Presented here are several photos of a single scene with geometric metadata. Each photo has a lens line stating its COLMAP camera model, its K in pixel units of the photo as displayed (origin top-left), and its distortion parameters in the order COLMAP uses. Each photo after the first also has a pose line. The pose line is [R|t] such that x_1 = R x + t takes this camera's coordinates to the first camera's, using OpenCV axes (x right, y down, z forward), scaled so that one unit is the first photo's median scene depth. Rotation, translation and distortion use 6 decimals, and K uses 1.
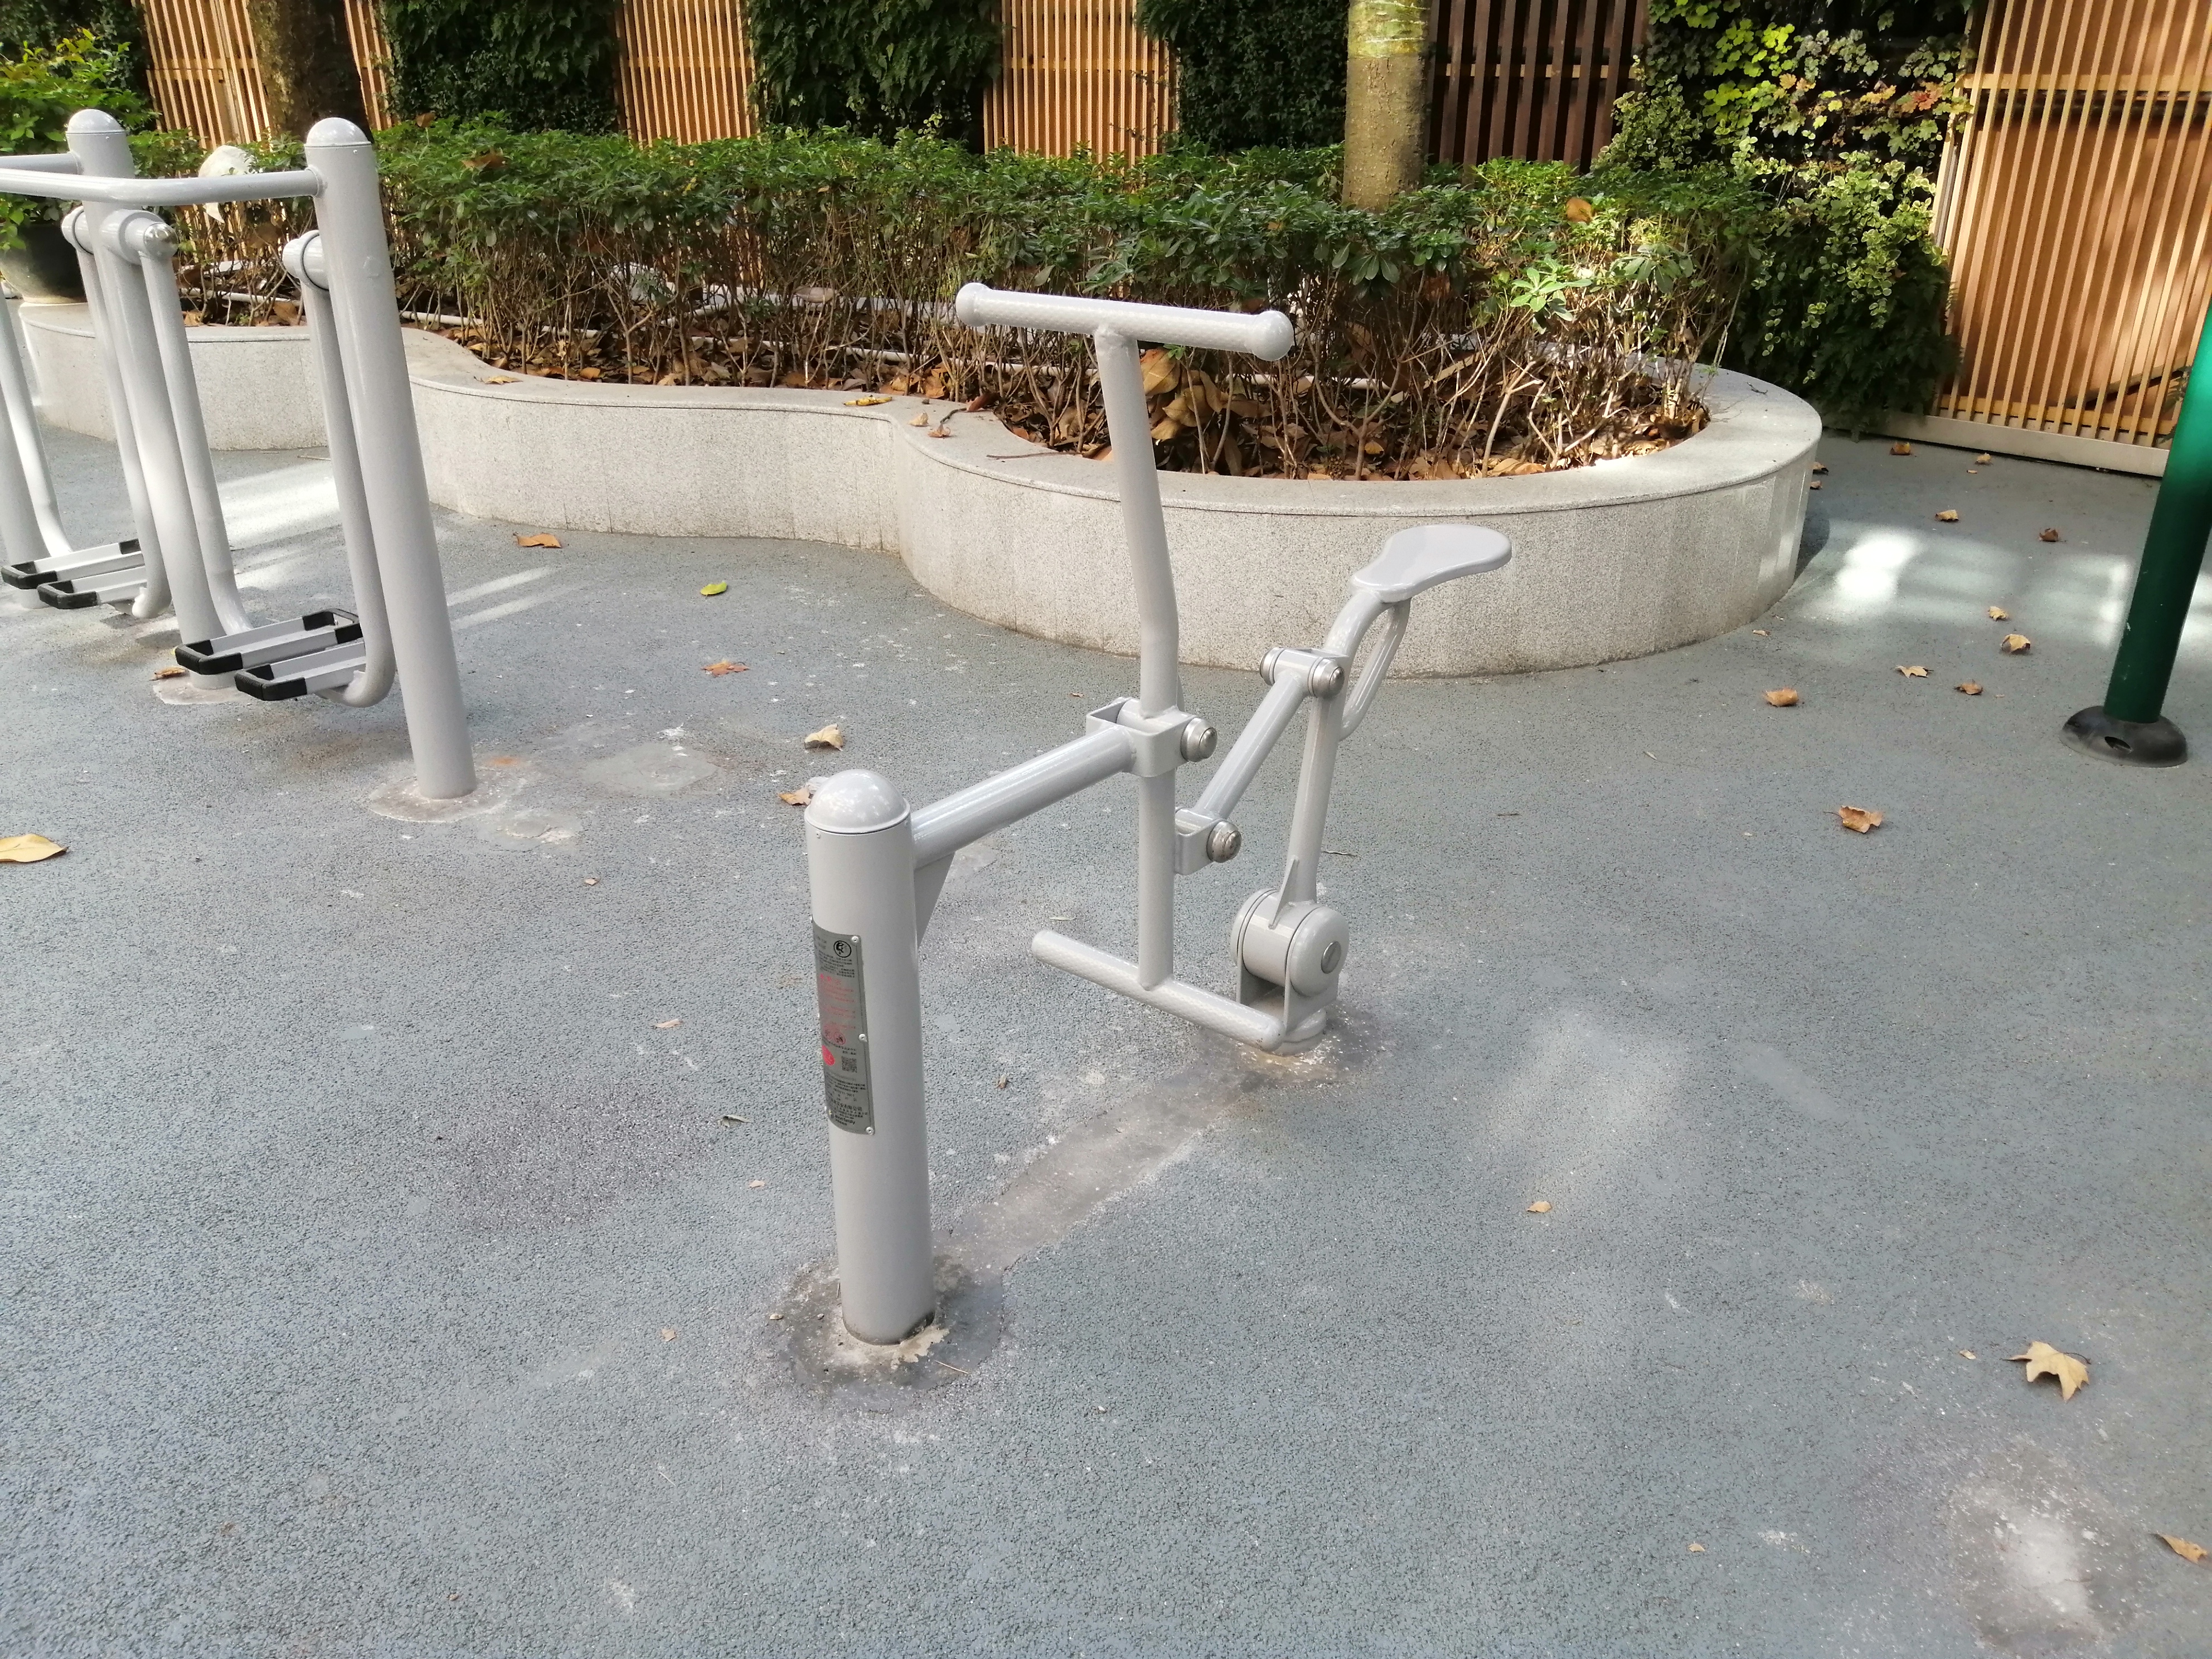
lens RADIAL K [[1744.5, 0, 1106.0], [0, 1744.5, 829.5], [0, 0, 1]] dist [0.018624, -0.047623]
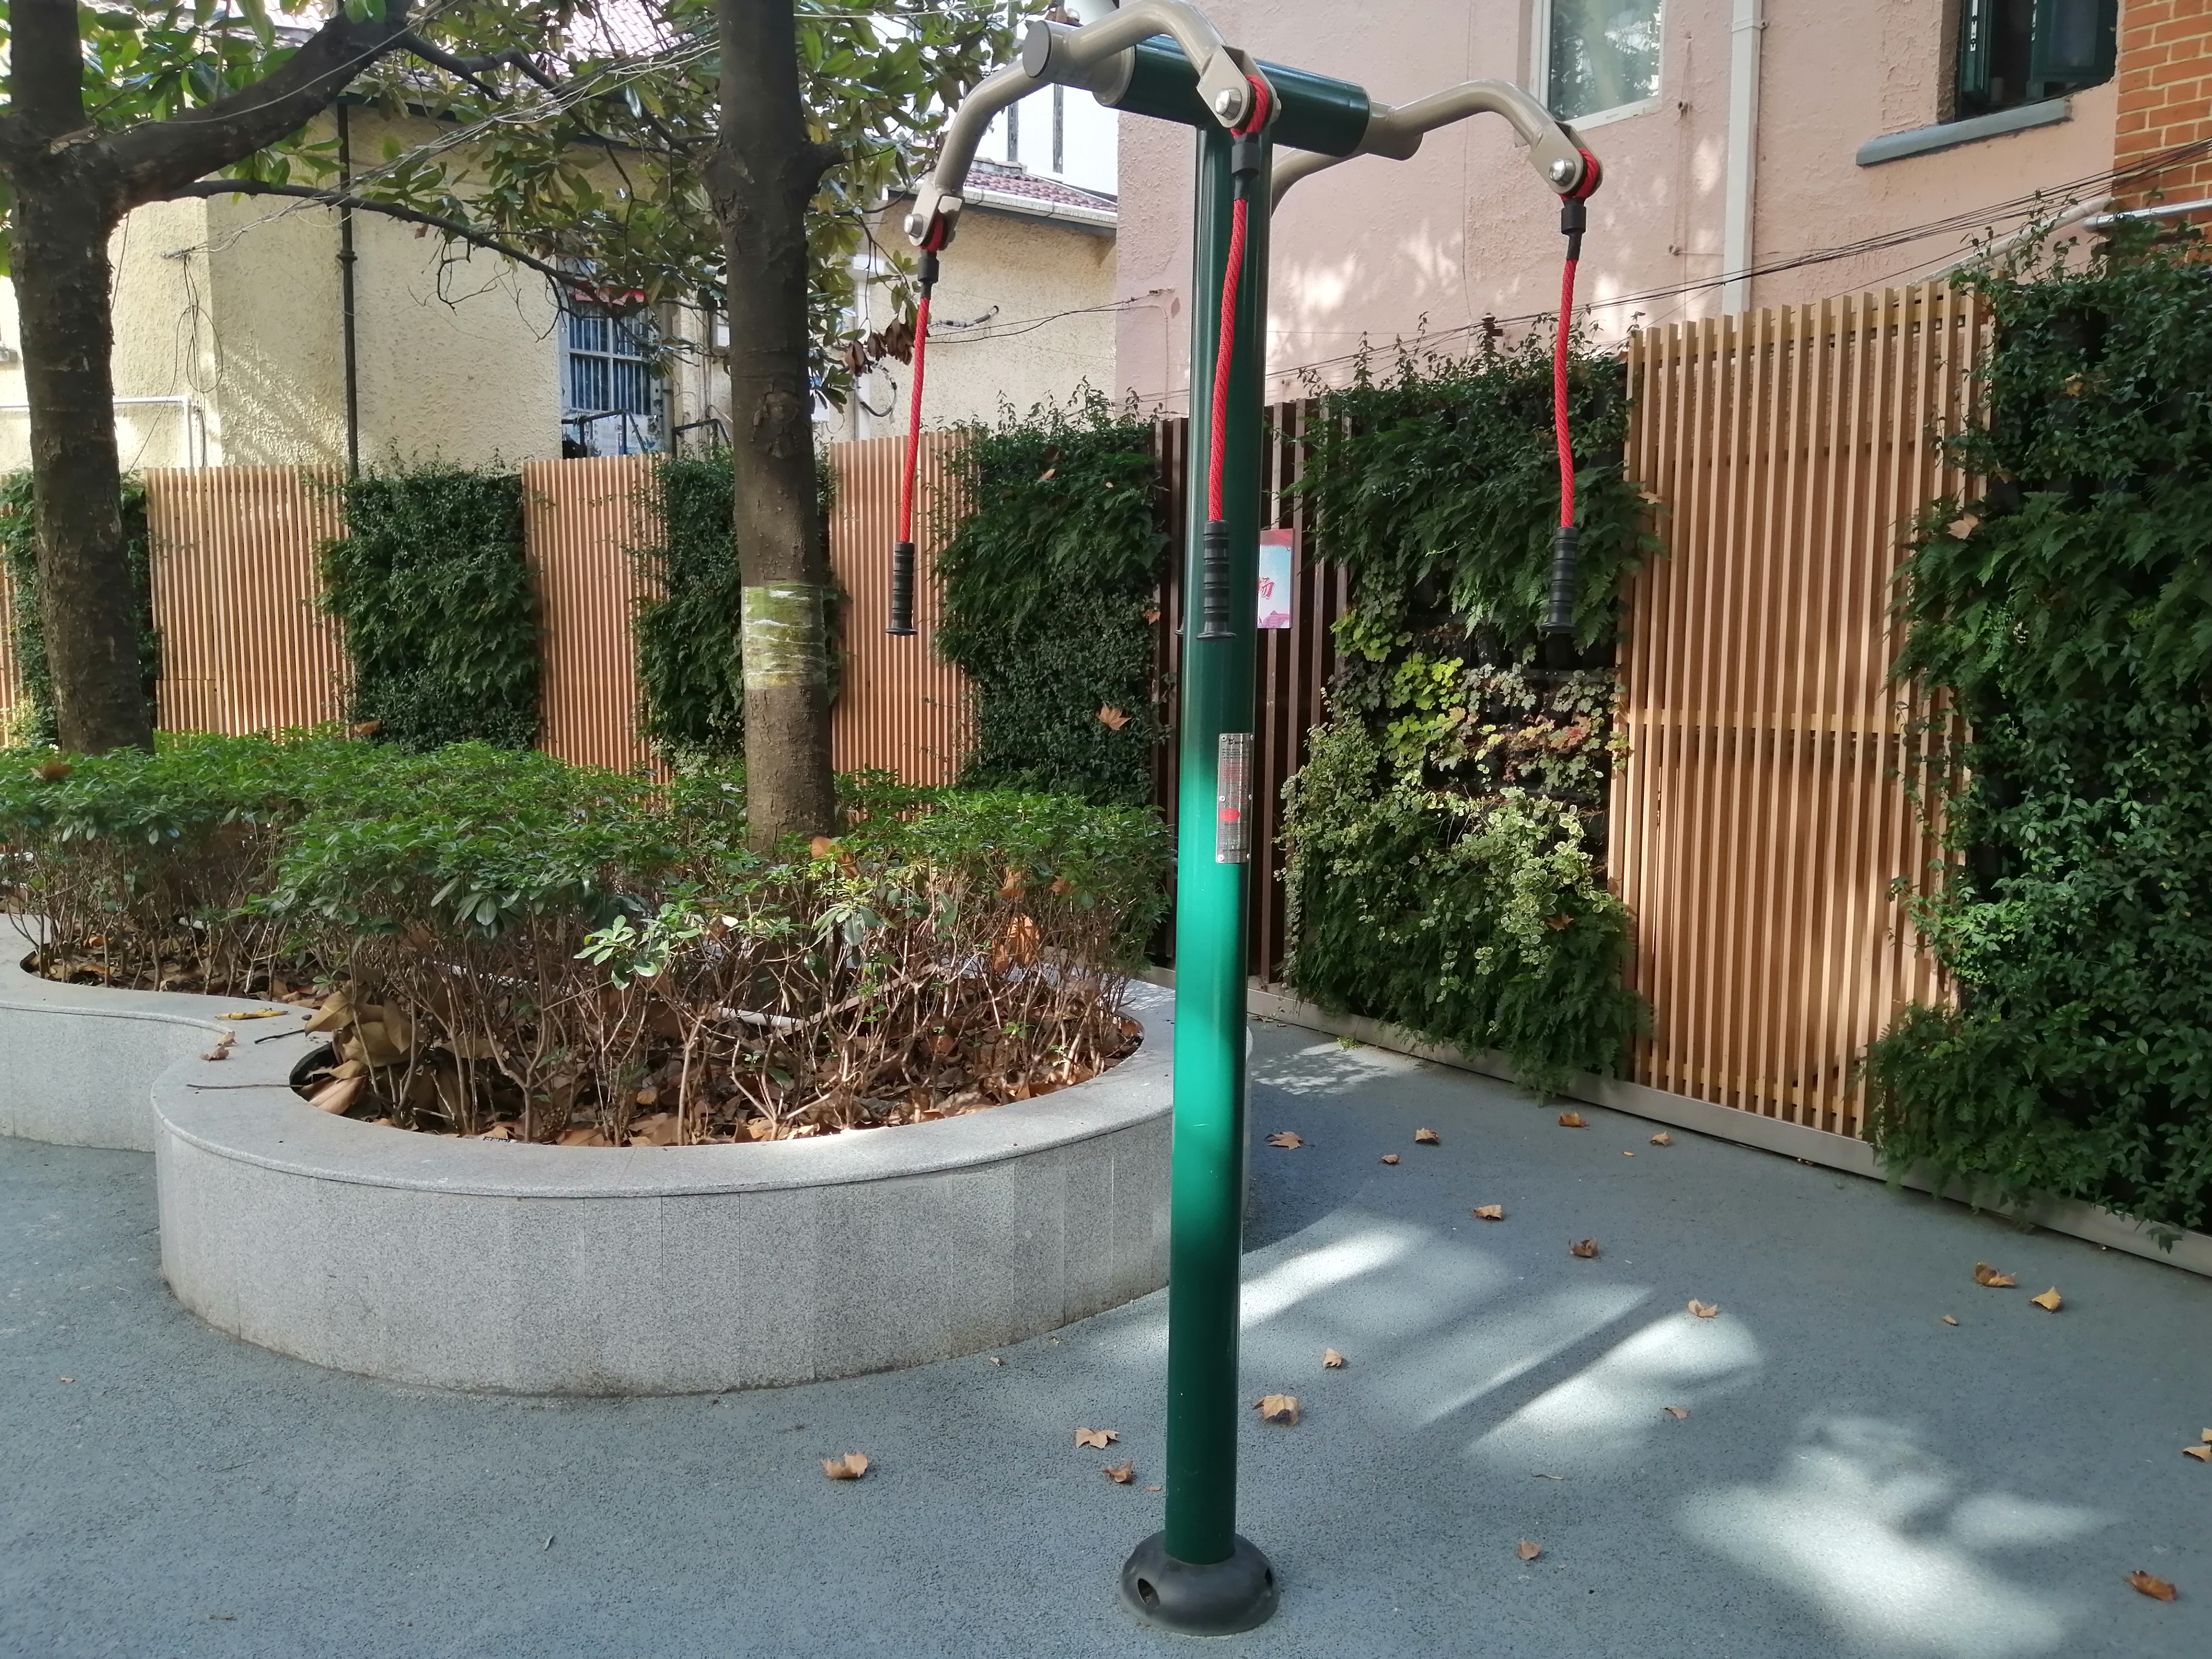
lens RADIAL K [[1728.4, 0, 1098.2], [0, 1728.4, 828.4], [0, 0, 1]] dist [0.069703, -0.114364]
pose [[0.981269, 0.026551, -0.190802, 0.395369], [-0.086561, 0.945606, -0.313586, -0.068552], [0.172098, 0.324229, 0.930192, 0.135197]]
